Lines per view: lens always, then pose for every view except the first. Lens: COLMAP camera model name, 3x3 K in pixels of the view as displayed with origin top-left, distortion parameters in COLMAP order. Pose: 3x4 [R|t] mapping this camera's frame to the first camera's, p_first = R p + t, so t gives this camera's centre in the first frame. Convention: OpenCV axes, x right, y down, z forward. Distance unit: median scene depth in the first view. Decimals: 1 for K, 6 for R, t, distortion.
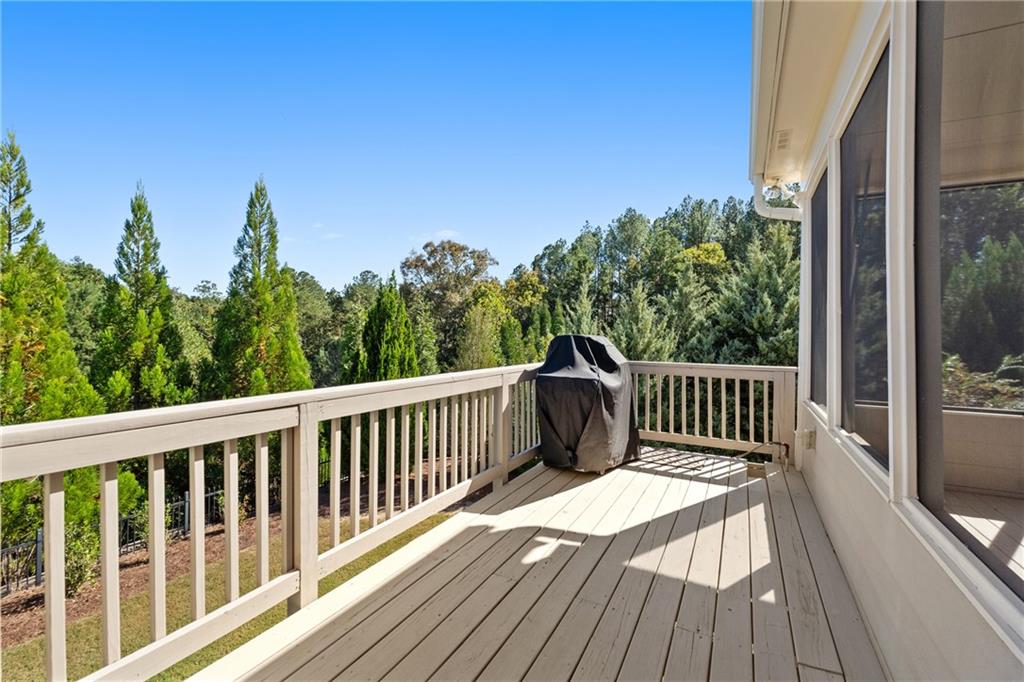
lens RADIAL K [[462.9, 0, 512.8], [0, 462.9, 337.8], [0, 0, 1]] dist [-0.002100, 0.001226]
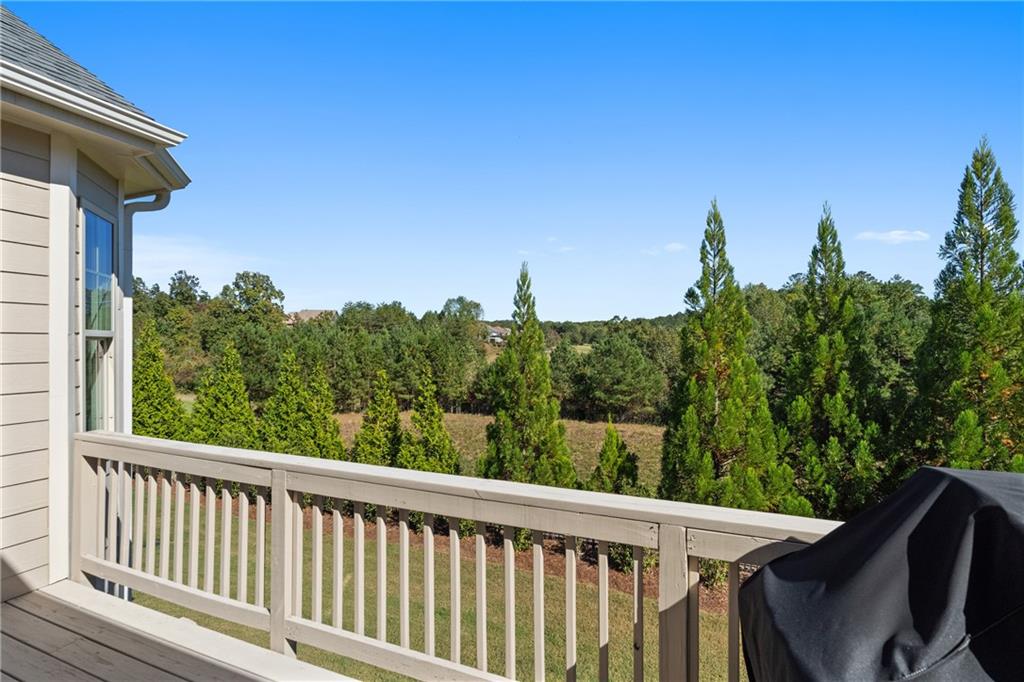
lens RADIAL K [[473.0, 0, 512.5], [0, 473.0, 342.1], [0, 0, 1]] dist [-0.005582, -0.000605]
pose [[0.078391, -0.016039, -0.996794, 0.133238], [-0.002391, 0.999865, -0.016277, -0.027354], [0.996920, 0.003659, 0.078342, 0.260708]]
